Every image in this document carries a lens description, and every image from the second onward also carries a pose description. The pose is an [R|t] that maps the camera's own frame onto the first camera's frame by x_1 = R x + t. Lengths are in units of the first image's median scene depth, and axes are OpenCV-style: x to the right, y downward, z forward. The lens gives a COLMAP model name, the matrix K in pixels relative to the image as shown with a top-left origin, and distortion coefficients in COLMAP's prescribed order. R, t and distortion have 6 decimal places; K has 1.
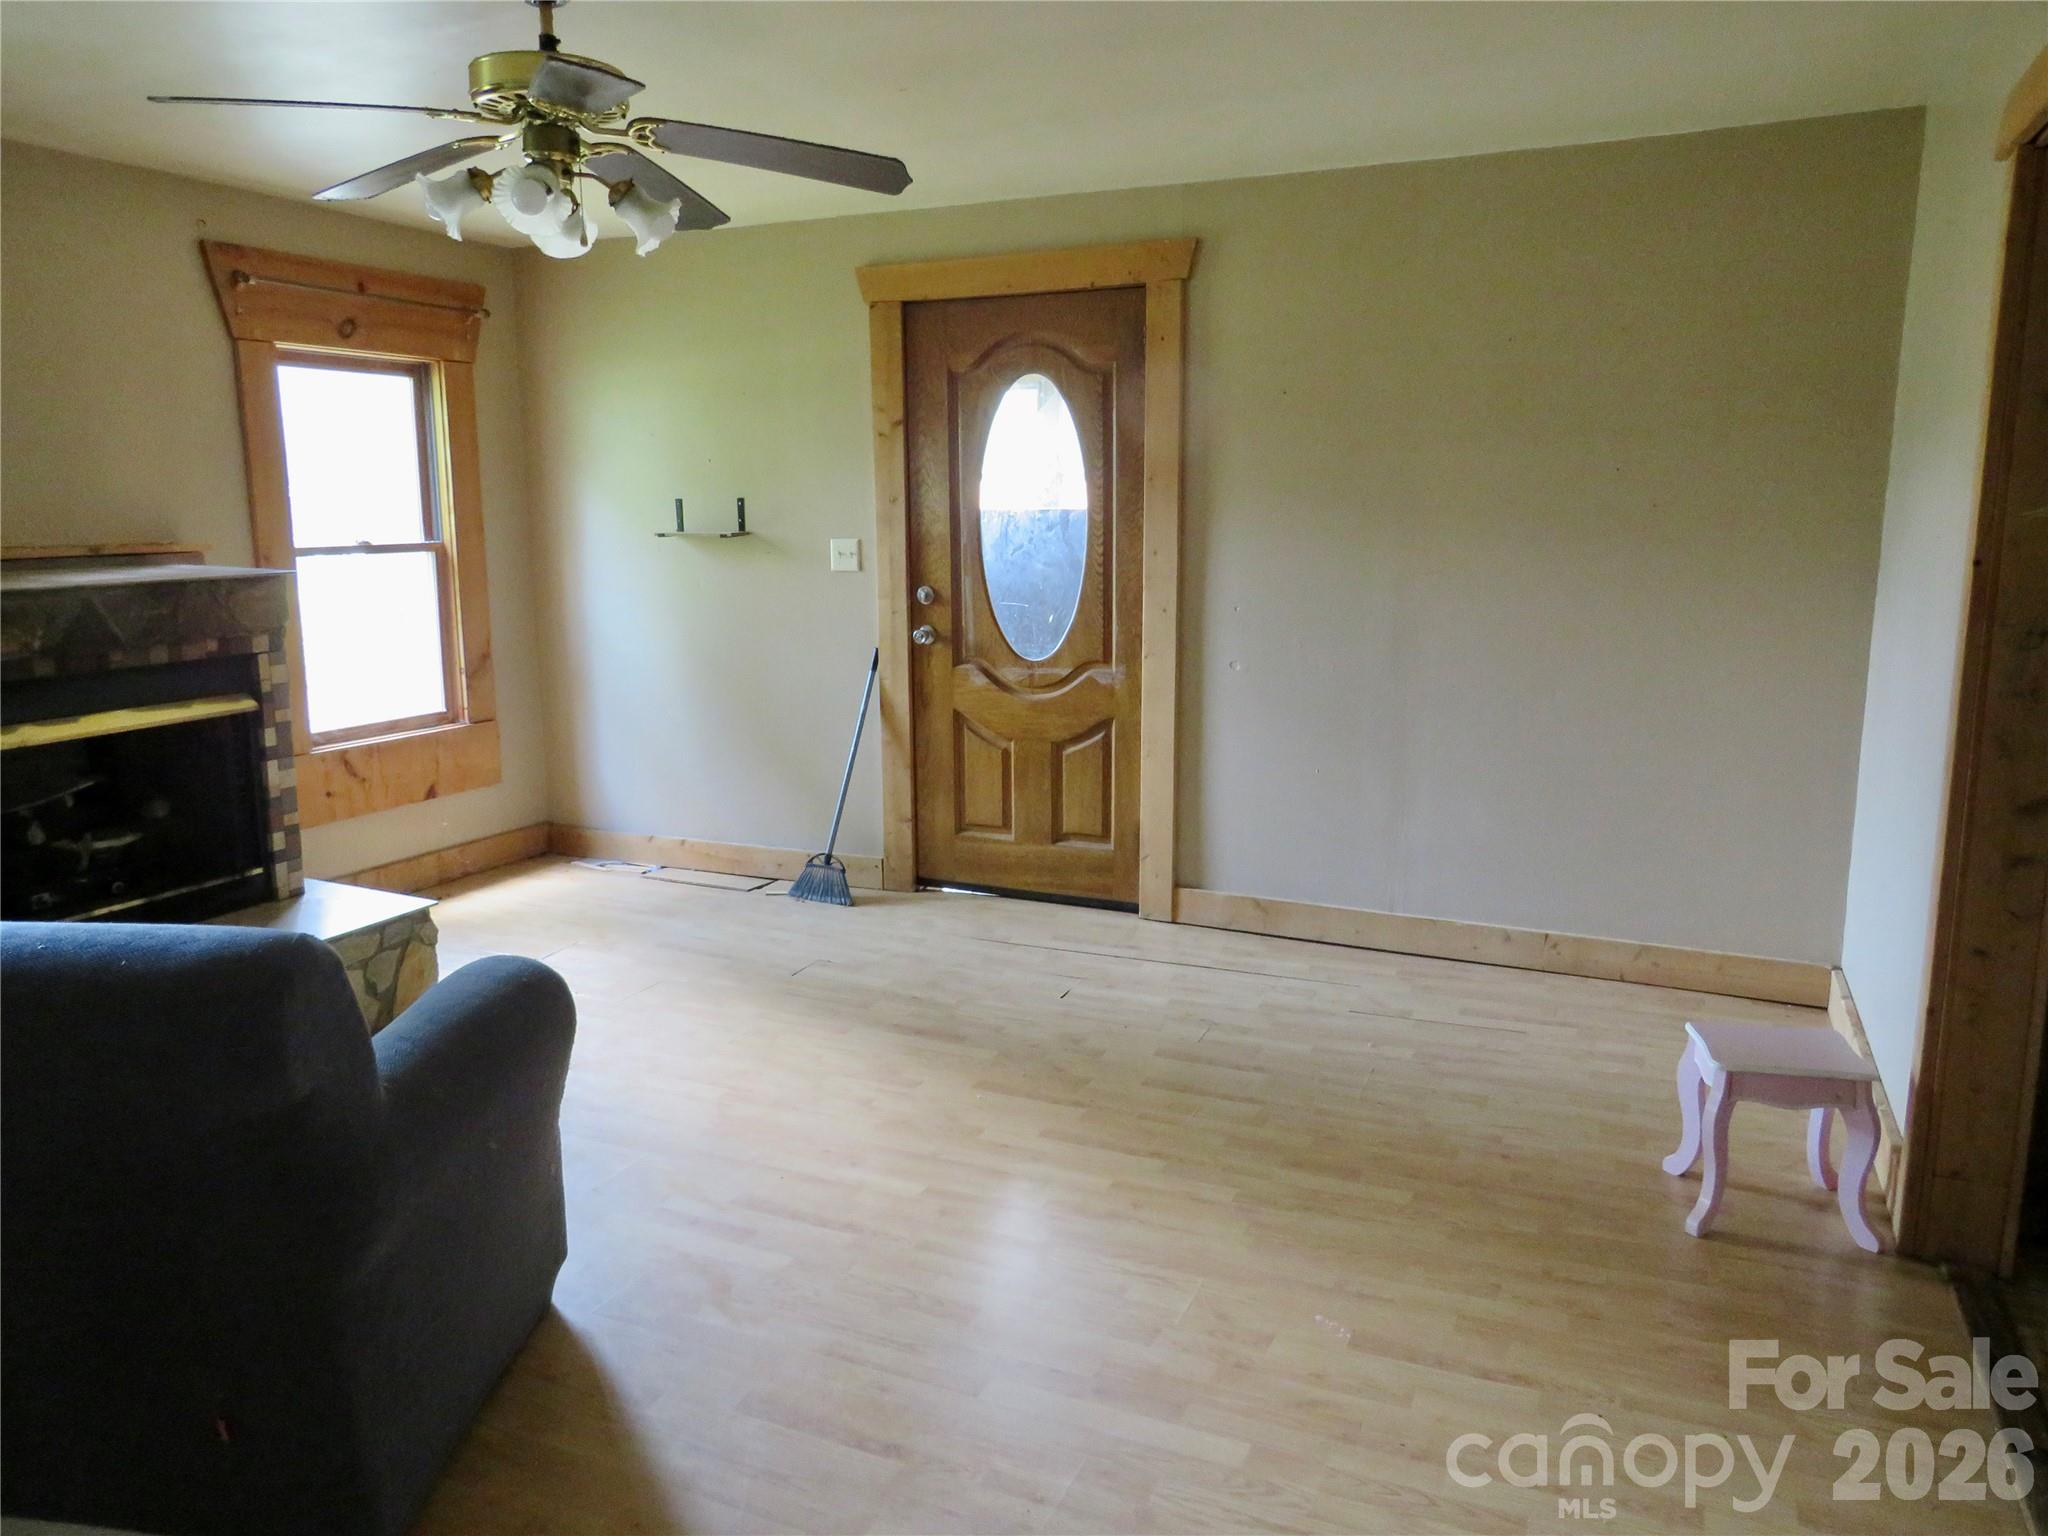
lens RADIAL K [[1439.5, 0, 987.4], [0, 1439.5, 748.7], [0, 0, 1]] dist [-0.086566, 0.057569]
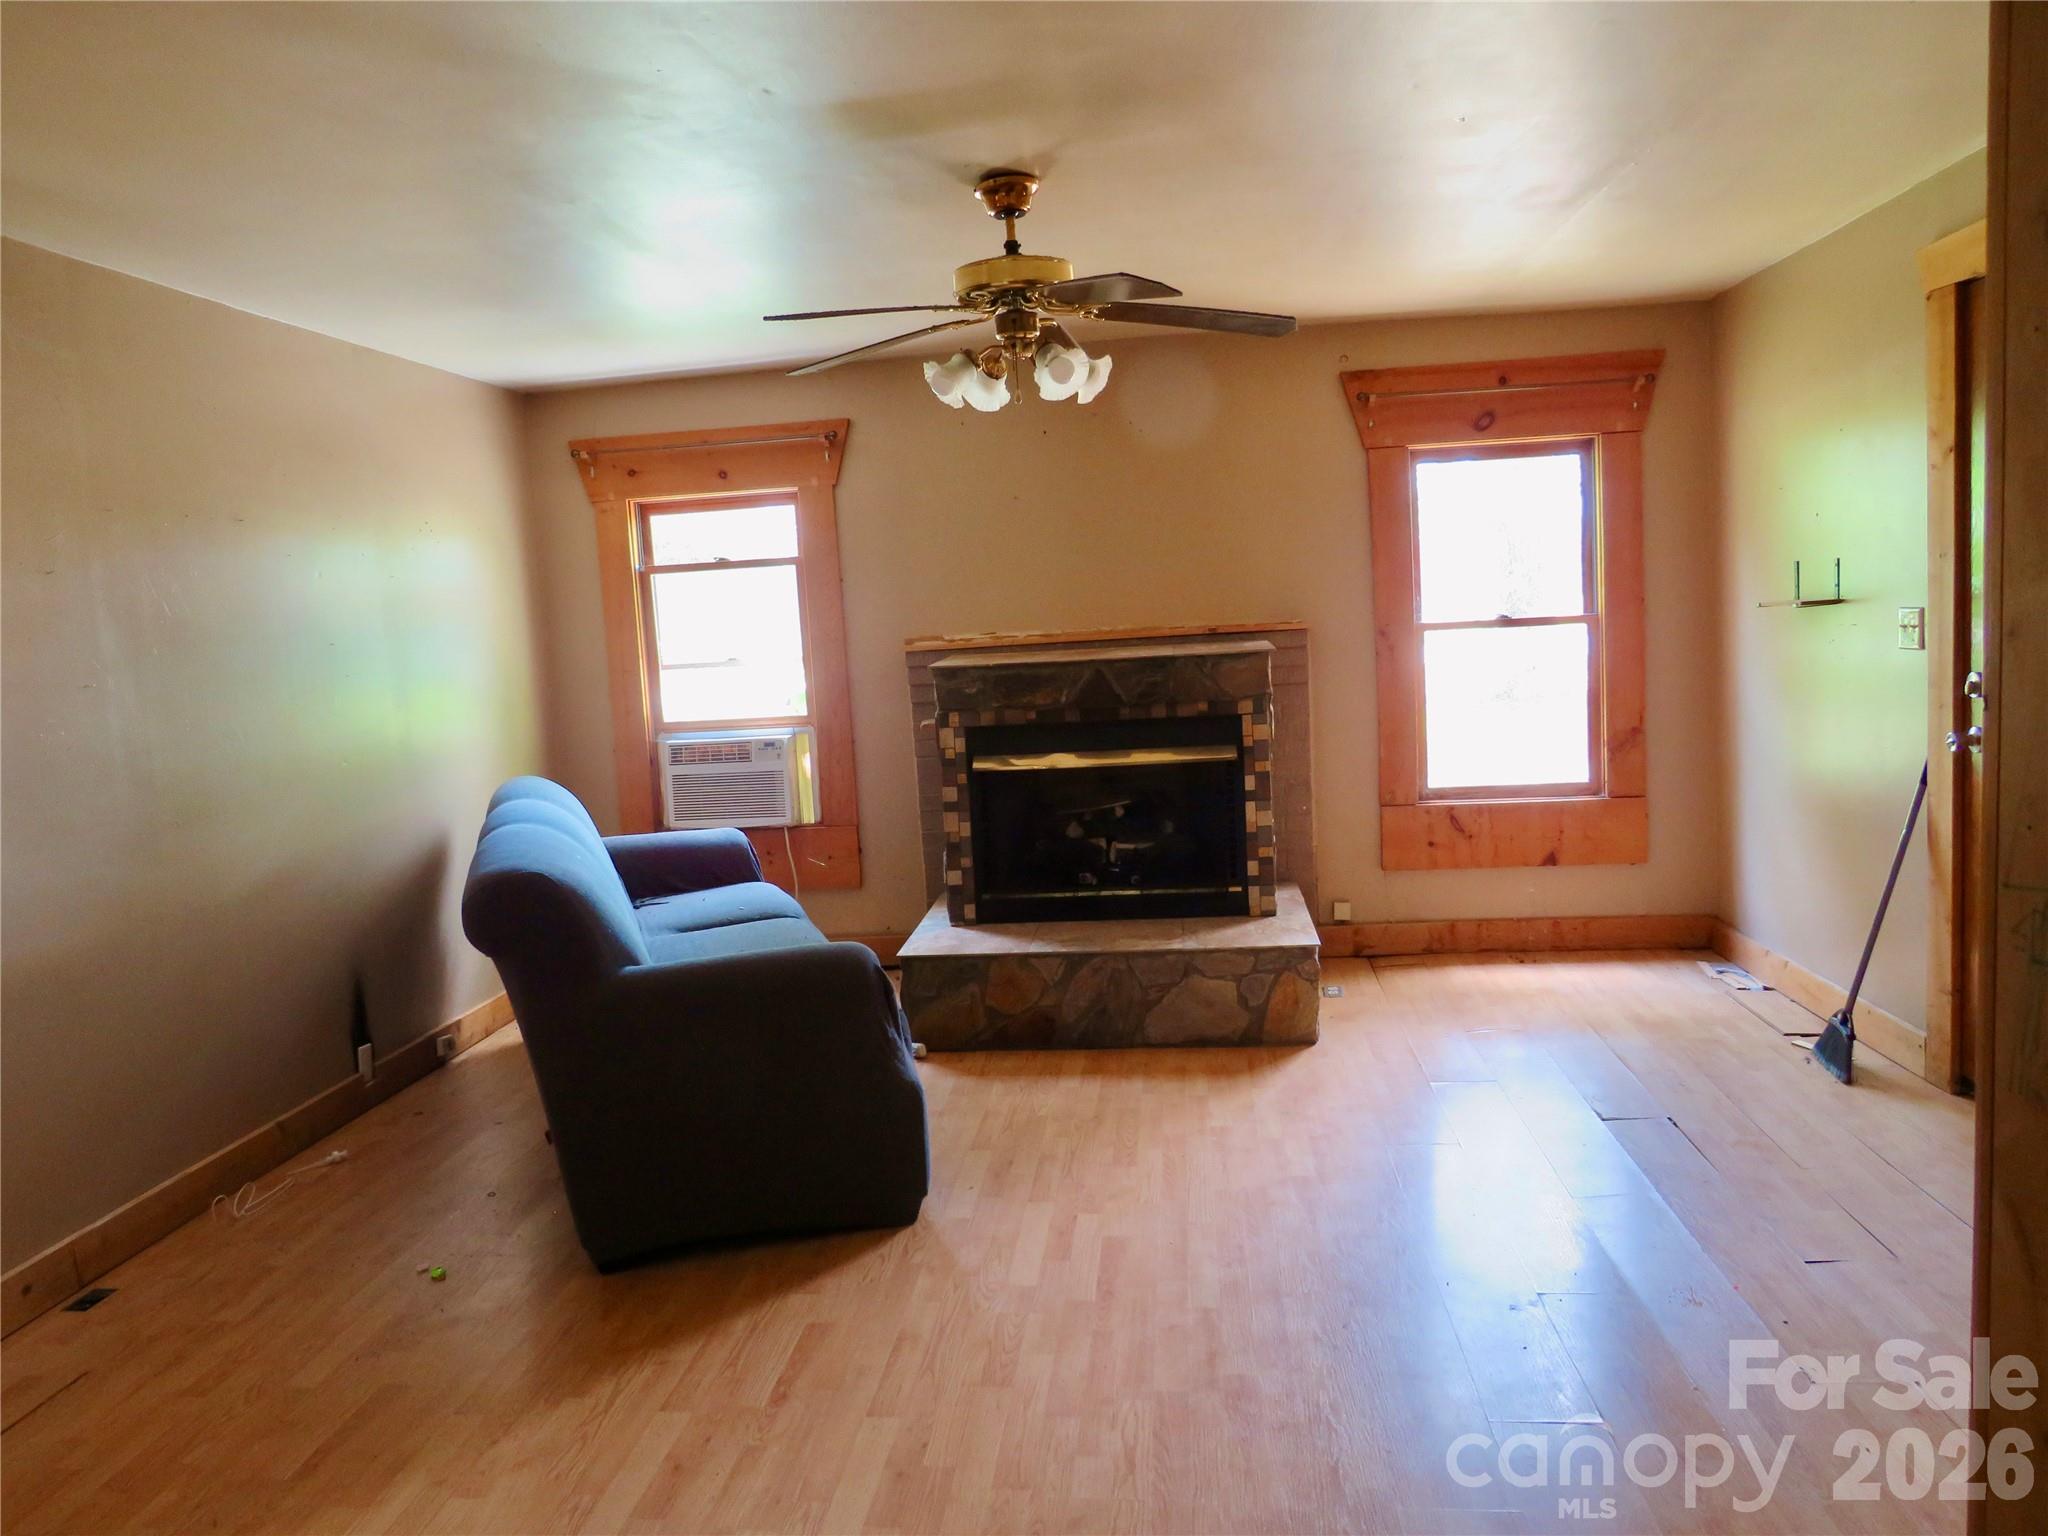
lens RADIAL K [[1417.8, 0, 1001.1], [0, 1417.8, 740.3], [0, 0, 1]] dist [-0.044571, 0.018590]
pose [[0.303448, 0.069252, -0.950328, 0.505234], [-0.103942, 0.993809, 0.039231, -0.060125], [0.947162, 0.086874, 0.308767, 0.349091]]
